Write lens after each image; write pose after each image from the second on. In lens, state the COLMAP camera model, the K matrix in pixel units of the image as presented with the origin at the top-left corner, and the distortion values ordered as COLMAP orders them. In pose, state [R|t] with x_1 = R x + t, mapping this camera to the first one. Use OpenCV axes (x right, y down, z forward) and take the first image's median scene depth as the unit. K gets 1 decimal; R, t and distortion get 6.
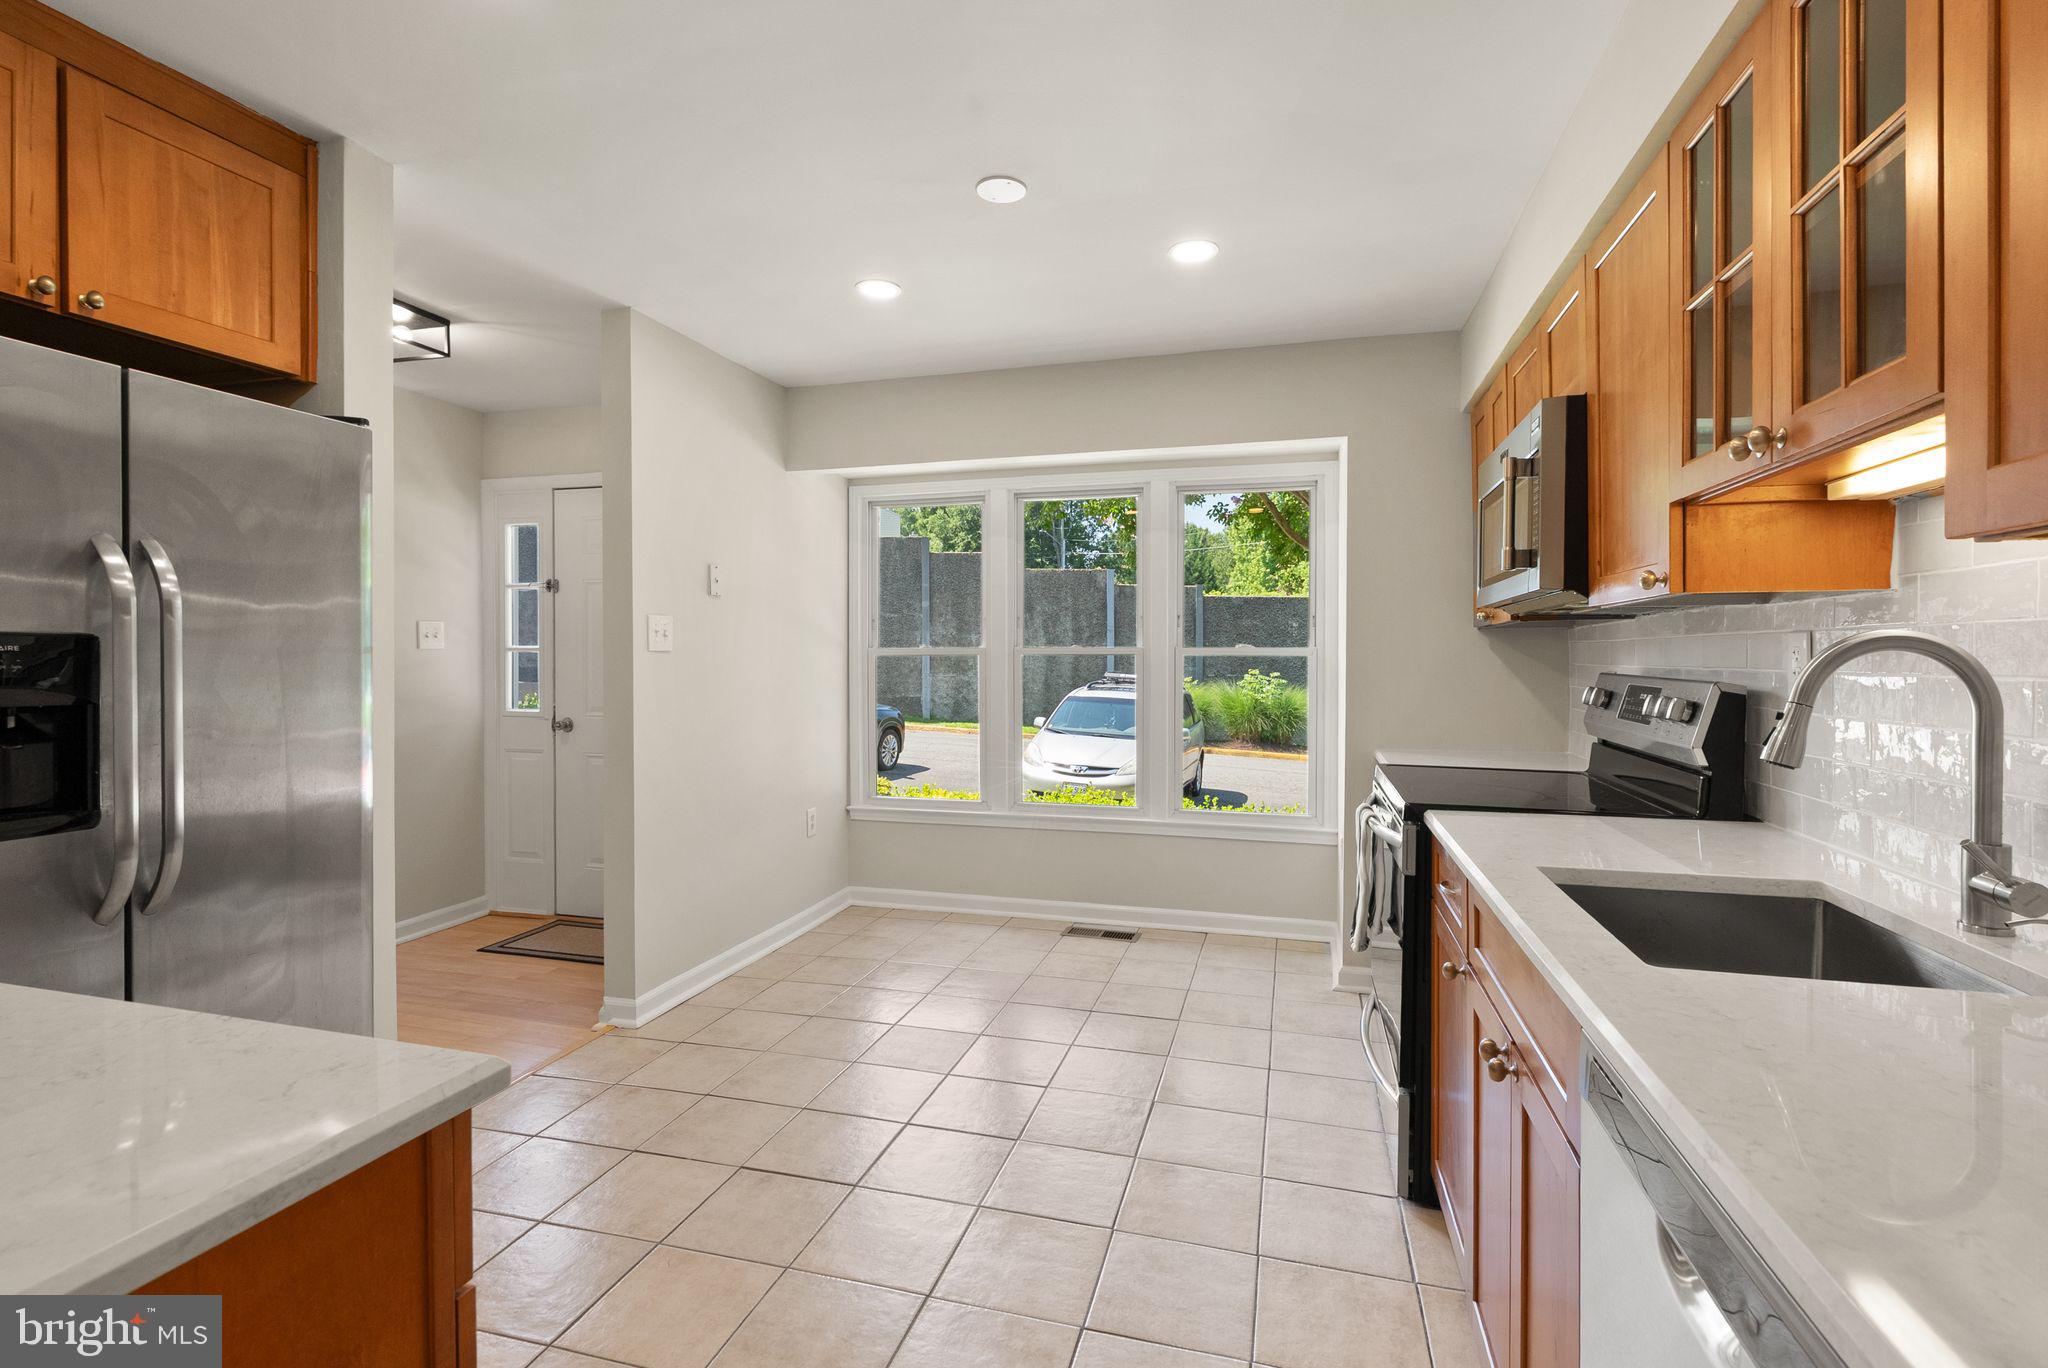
lens RADIAL K [[968.3, 0, 1036.0], [0, 968.3, 673.9], [0, 0, 1]] dist [-0.004644, 0.004007]
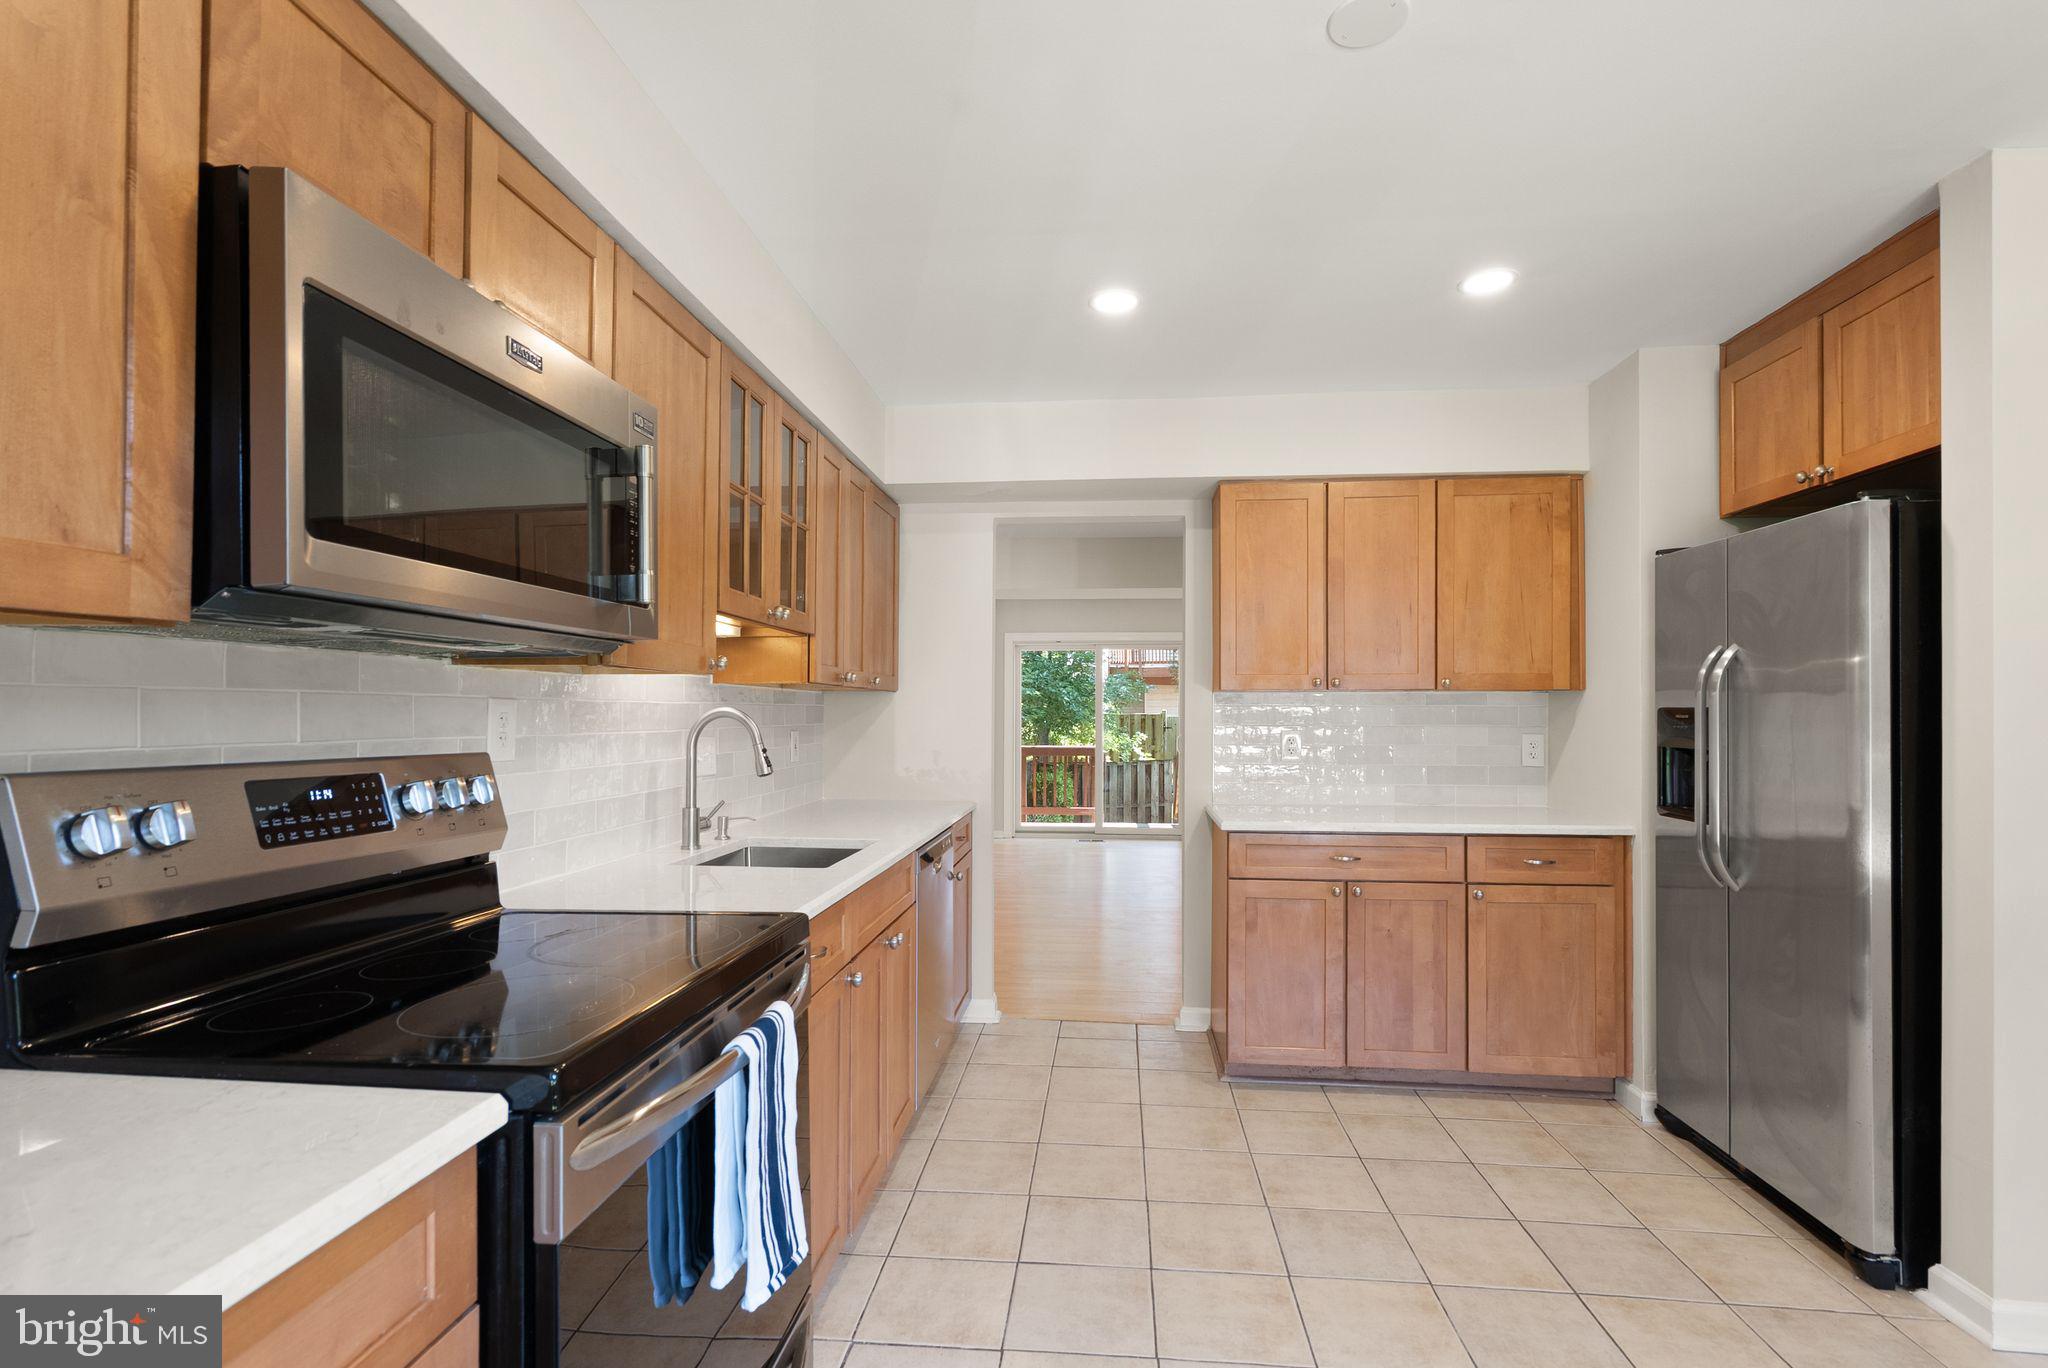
lens RADIAL K [[968.3, 0, 1024.2], [0, 968.3, 708.1], [0, 0, 1]] dist [-0.004644, 0.004007]
pose [[-0.980947, -0.003331, -0.194249, 0.395945], [-0.006341, 0.999869, 0.014875, -0.045816], [0.194174, 0.015823, -0.980839, 1.930972]]
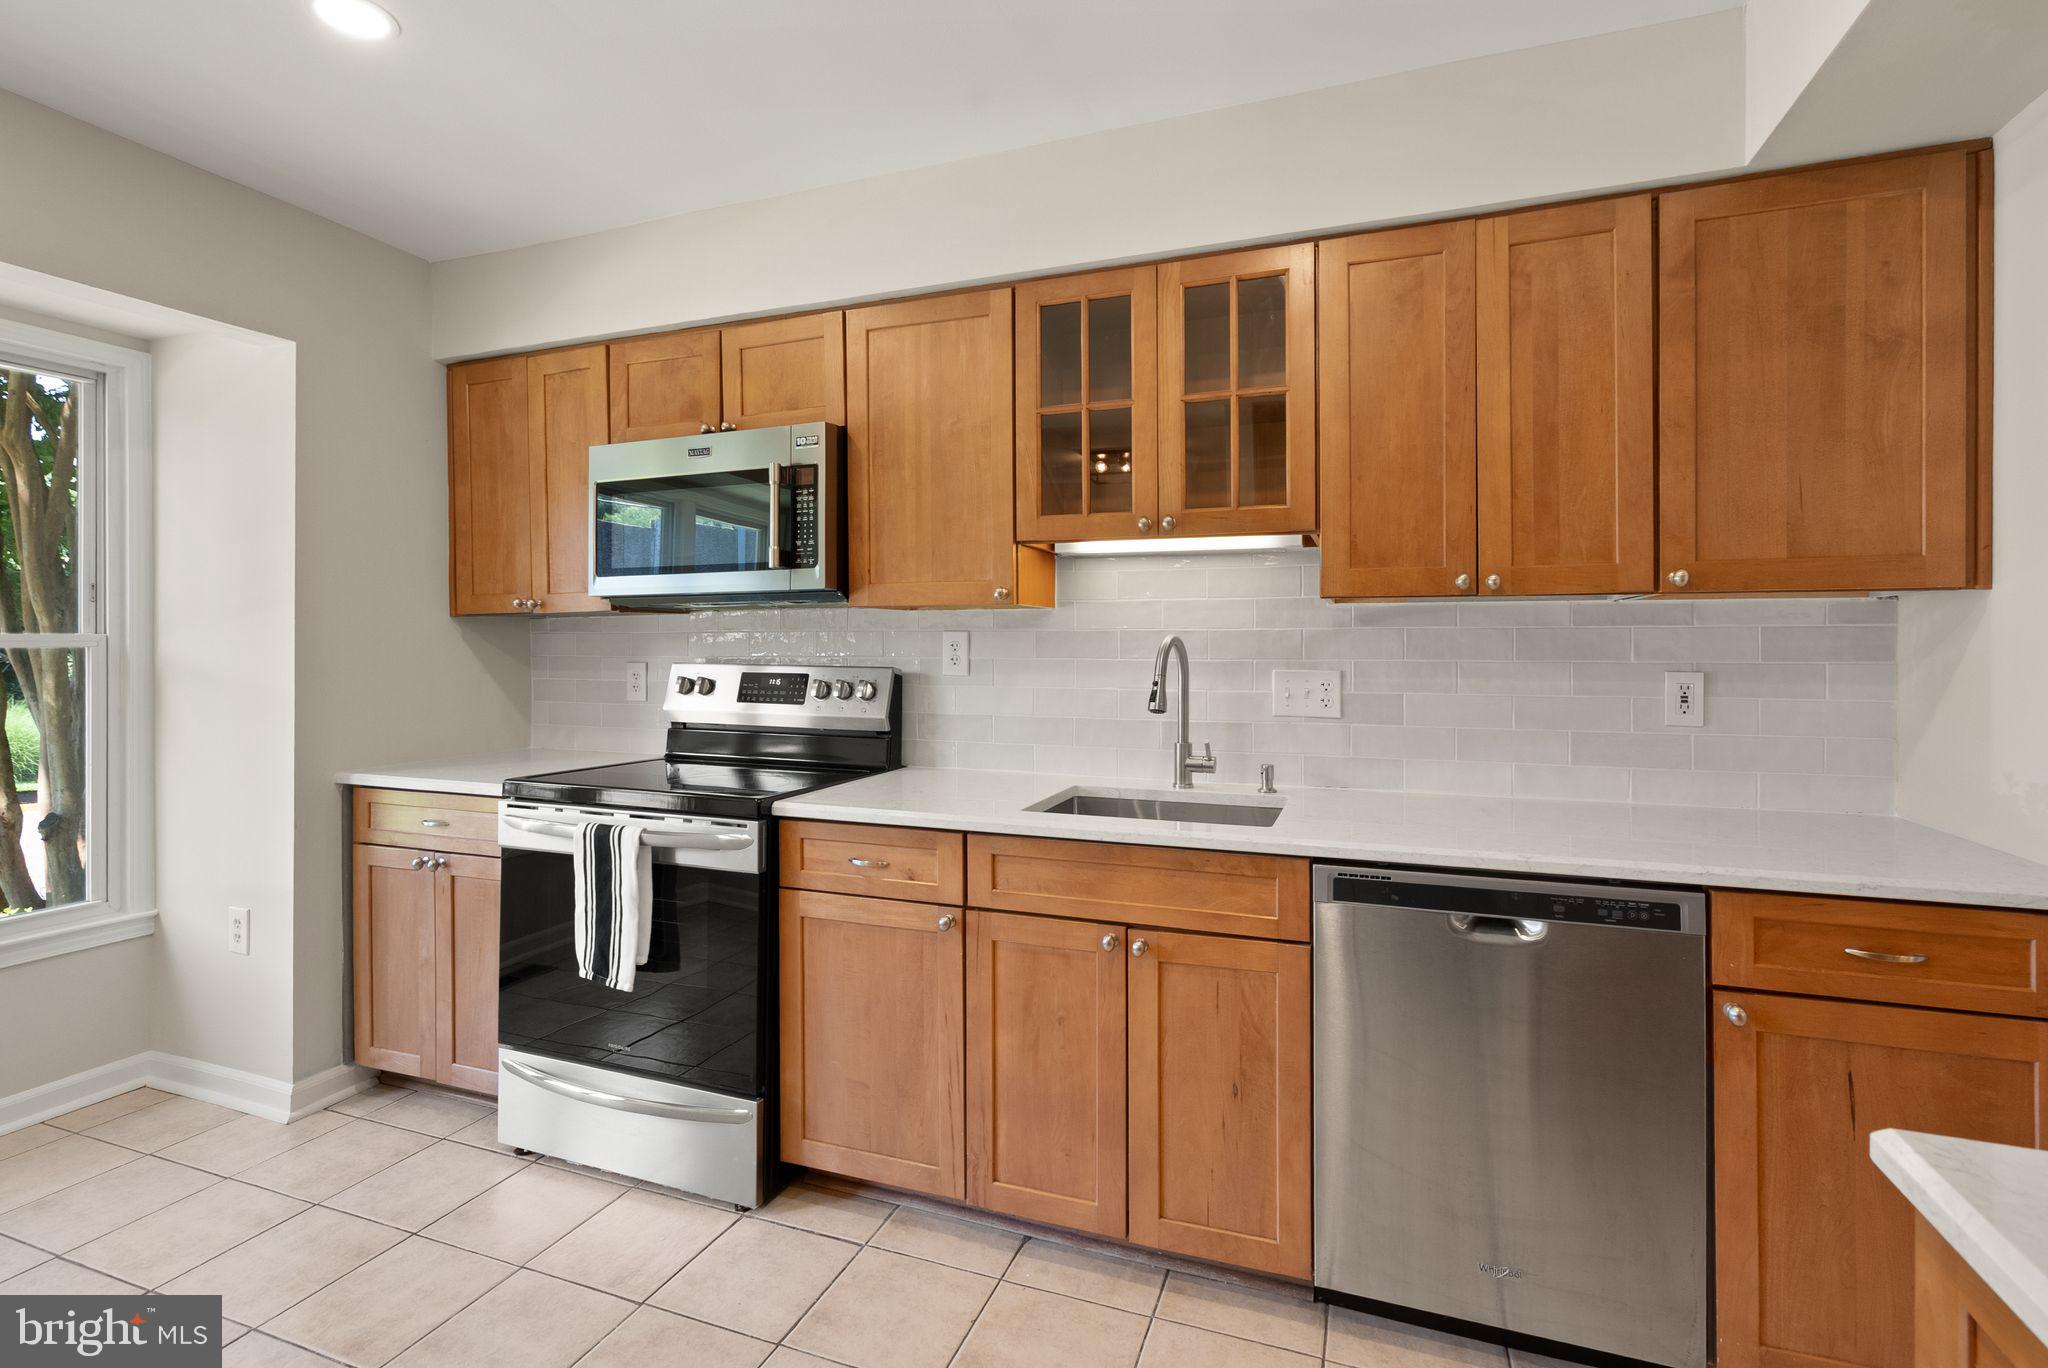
lens RADIAL K [[968.3, 0, 1012.6], [0, 968.3, 643.0], [0, 0, 1]] dist [-0.004644, 0.004007]
pose [[0.076896, -0.001174, 0.997038, -0.616234], [0.021781, 0.999763, -0.000502, -0.019112], [-0.996801, 0.021755, 0.076903, 0.713258]]
